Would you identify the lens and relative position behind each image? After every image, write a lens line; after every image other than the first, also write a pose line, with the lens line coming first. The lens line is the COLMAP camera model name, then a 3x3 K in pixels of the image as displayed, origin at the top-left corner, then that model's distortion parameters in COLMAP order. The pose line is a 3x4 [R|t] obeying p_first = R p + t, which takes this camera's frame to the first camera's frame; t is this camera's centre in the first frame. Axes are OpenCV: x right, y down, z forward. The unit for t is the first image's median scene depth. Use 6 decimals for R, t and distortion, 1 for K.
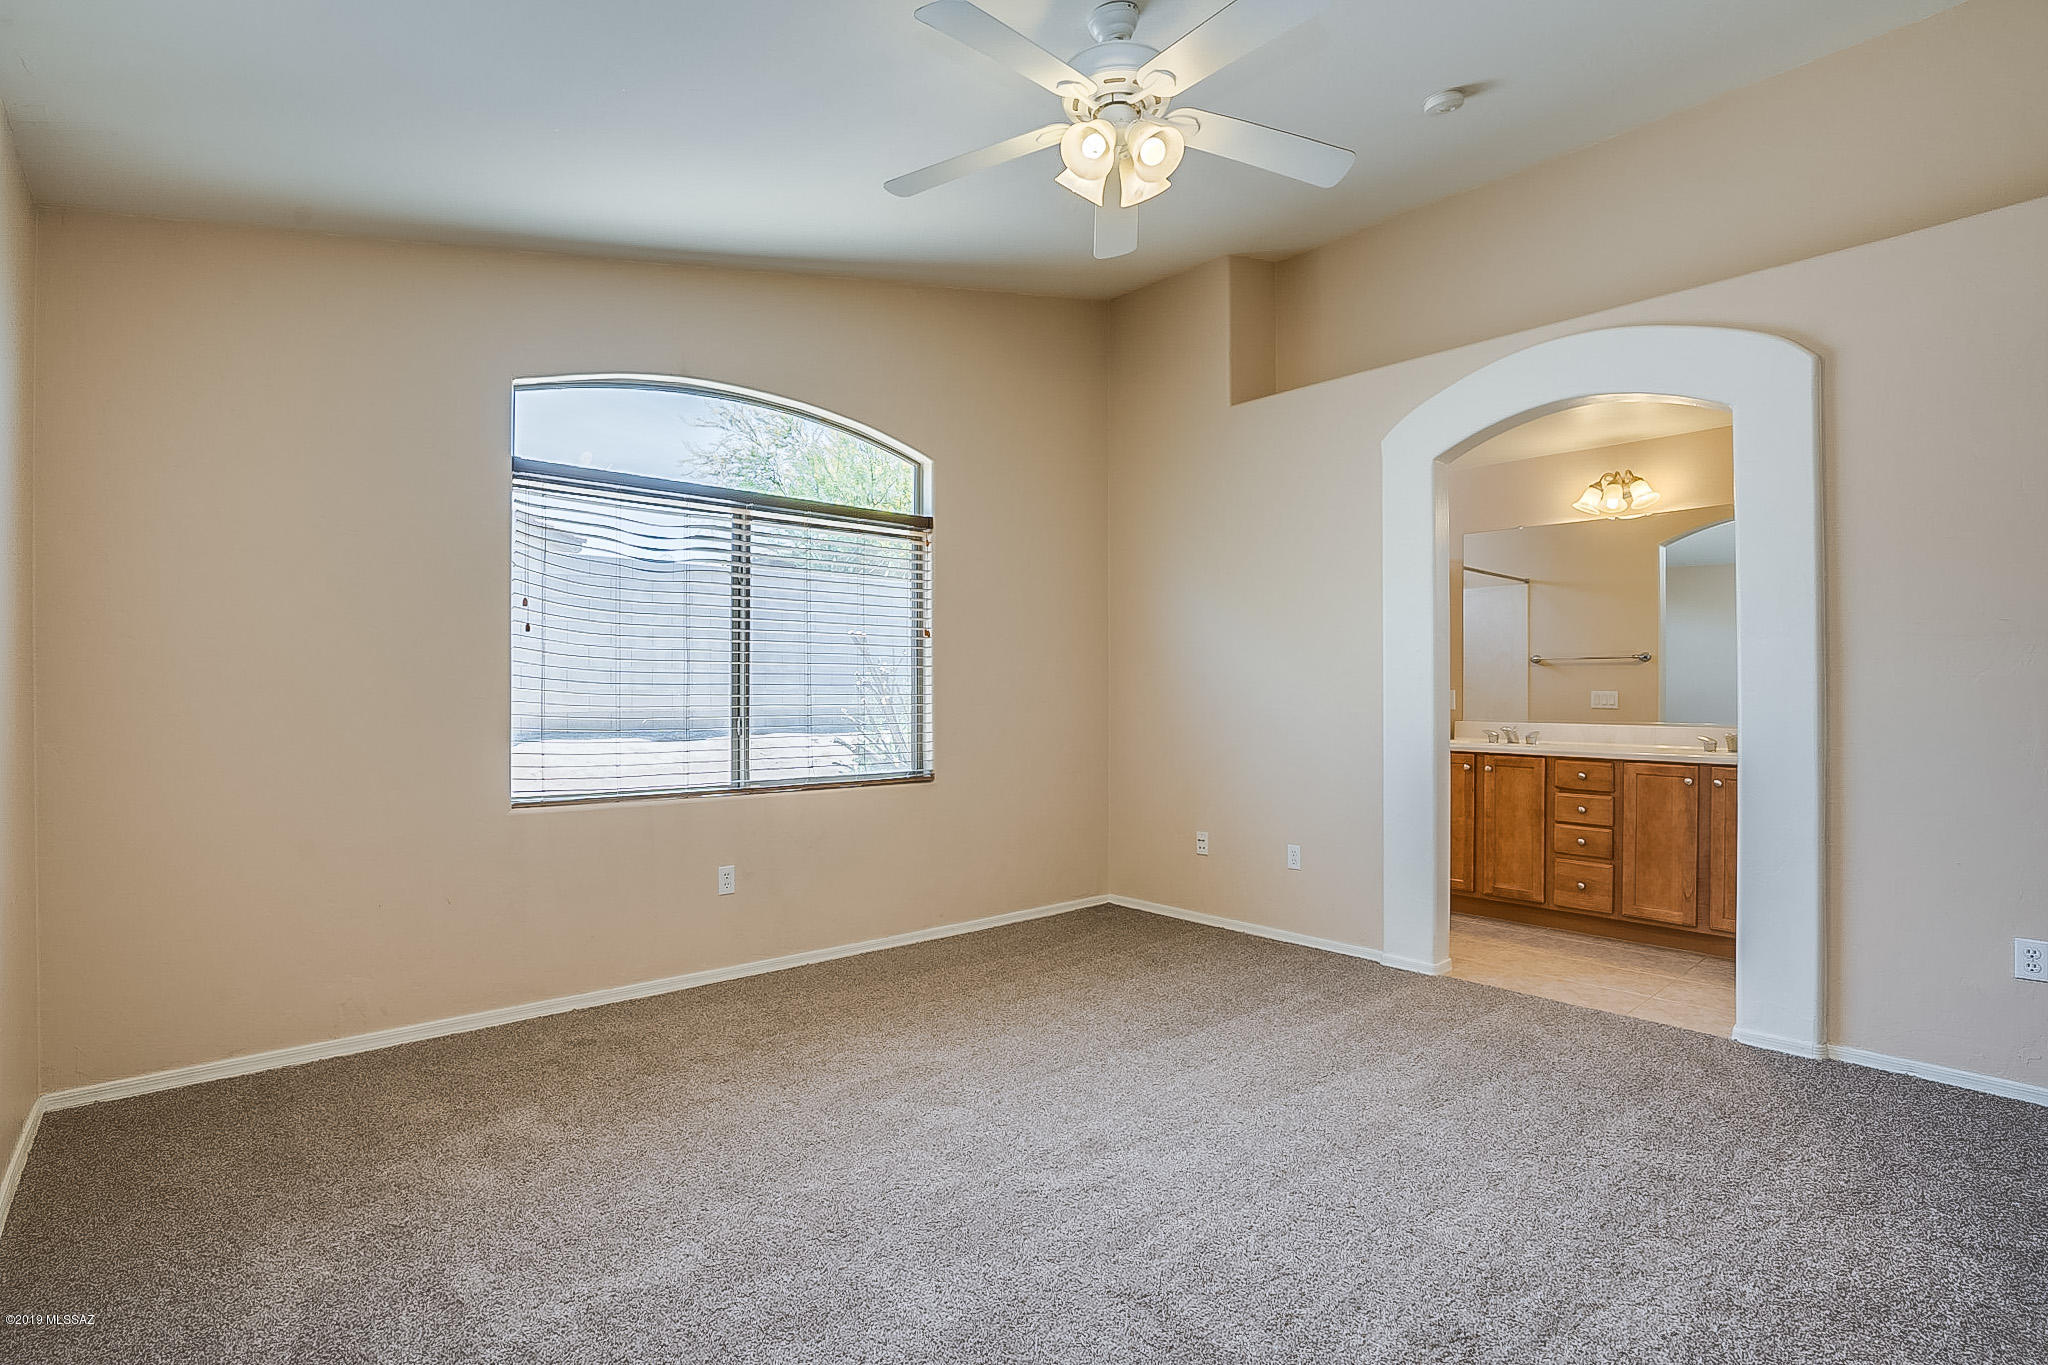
lens RADIAL K [[961.3, 0, 1025.6], [0, 961.3, 682.0], [0, 0, 1]] dist [-0.027278, 0.003741]
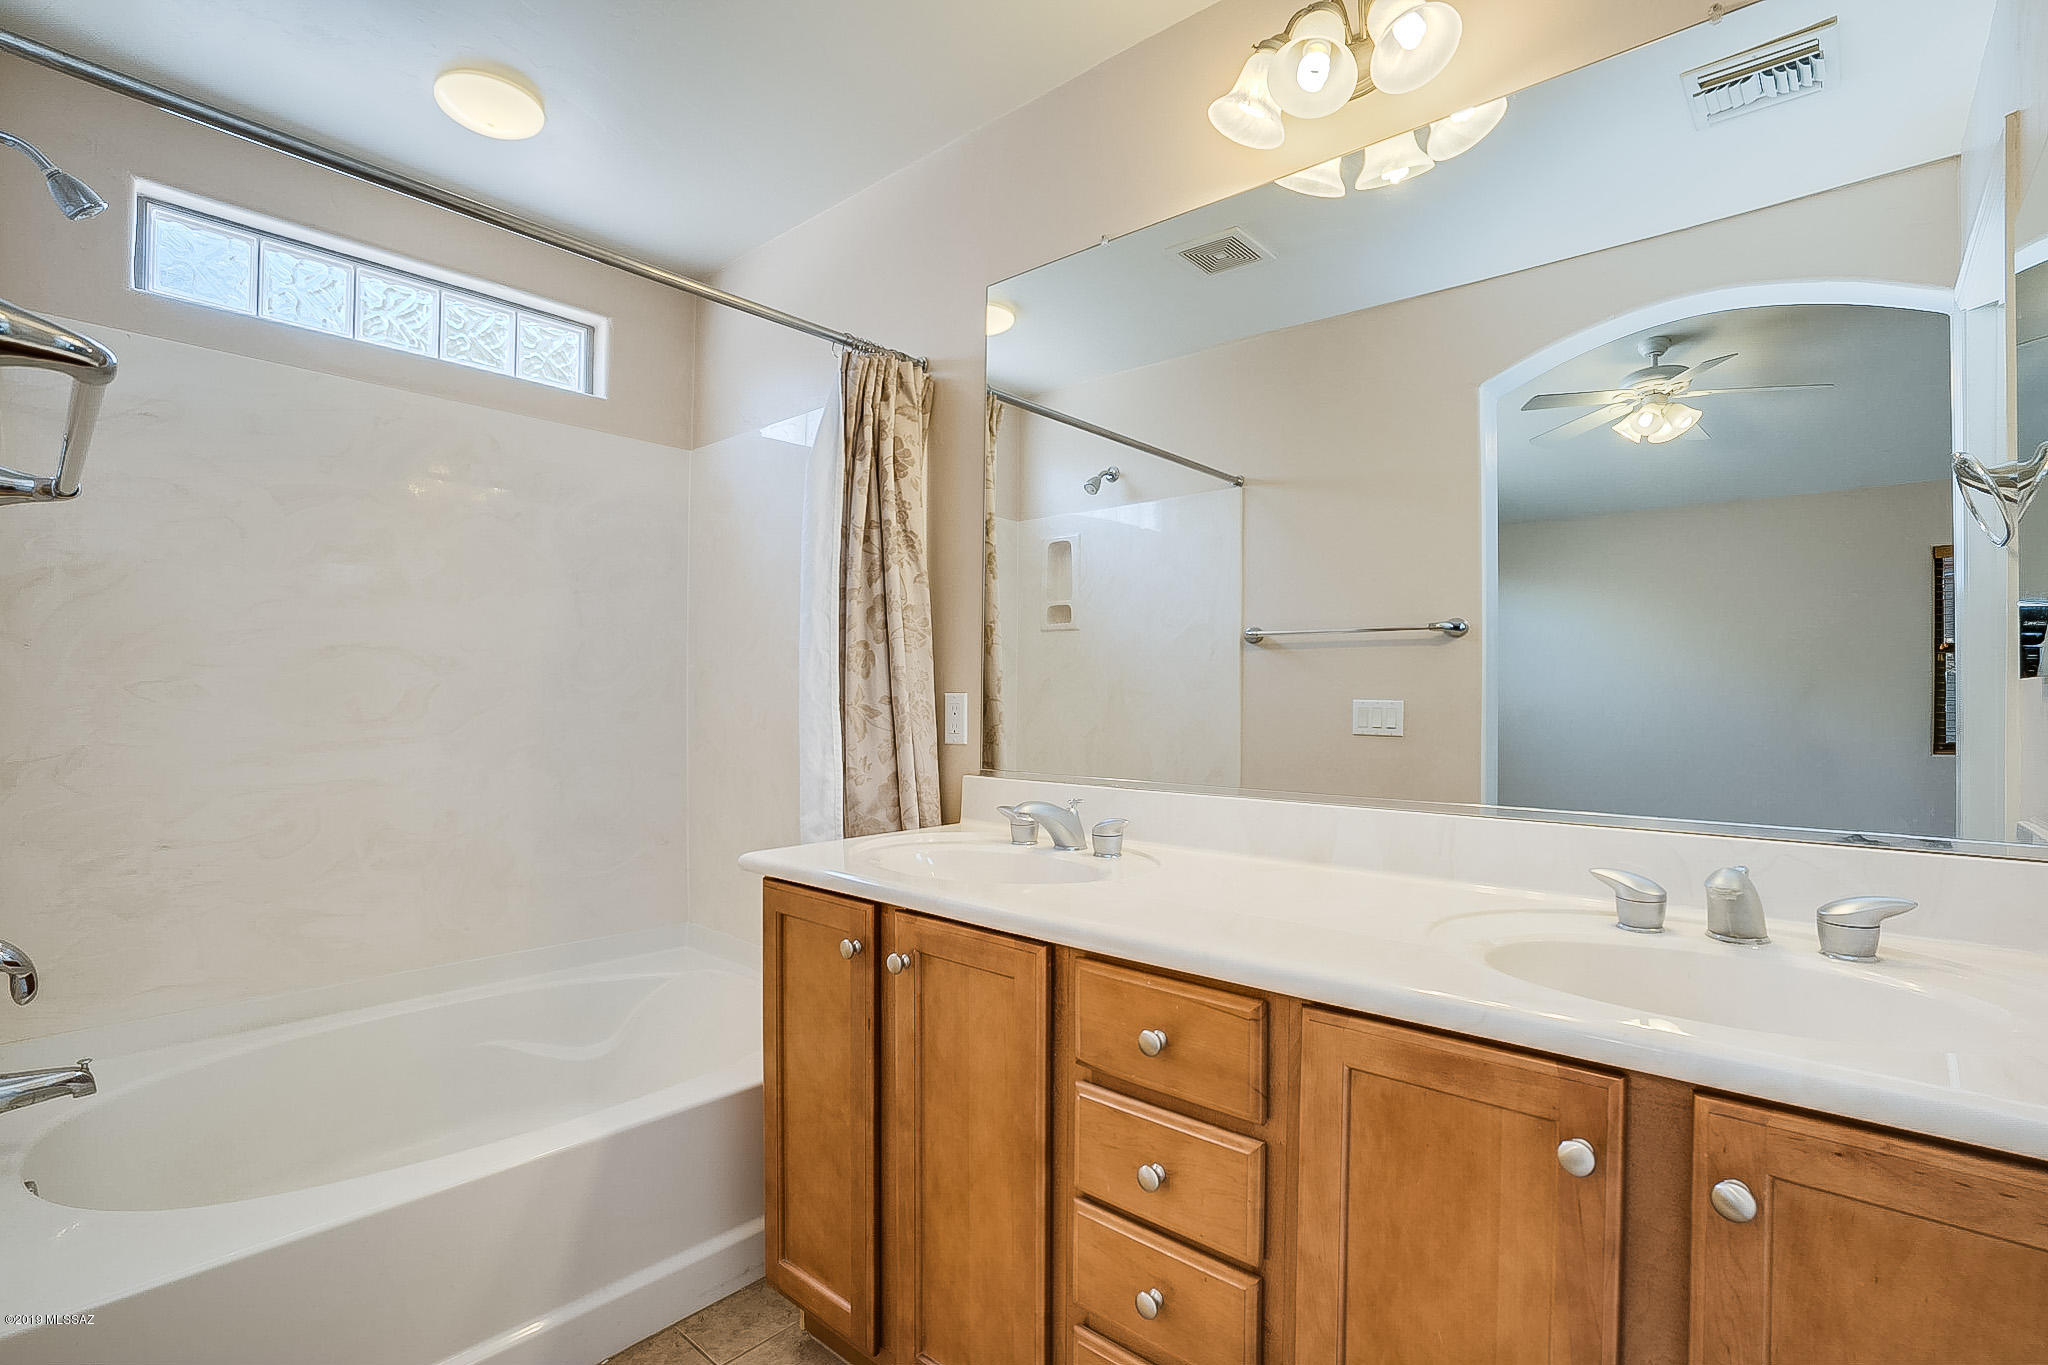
lens RADIAL K [[961.3, 0, 1017.7], [0, 961.3, 690.6], [0, 0, 1]] dist [-0.027278, 0.003741]
pose [[0.992811, 0.004250, 0.119621, 0.522194], [-0.003839, 0.999986, -0.003666, 0.010679], [-0.119635, 0.003180, 0.992813, 0.763643]]
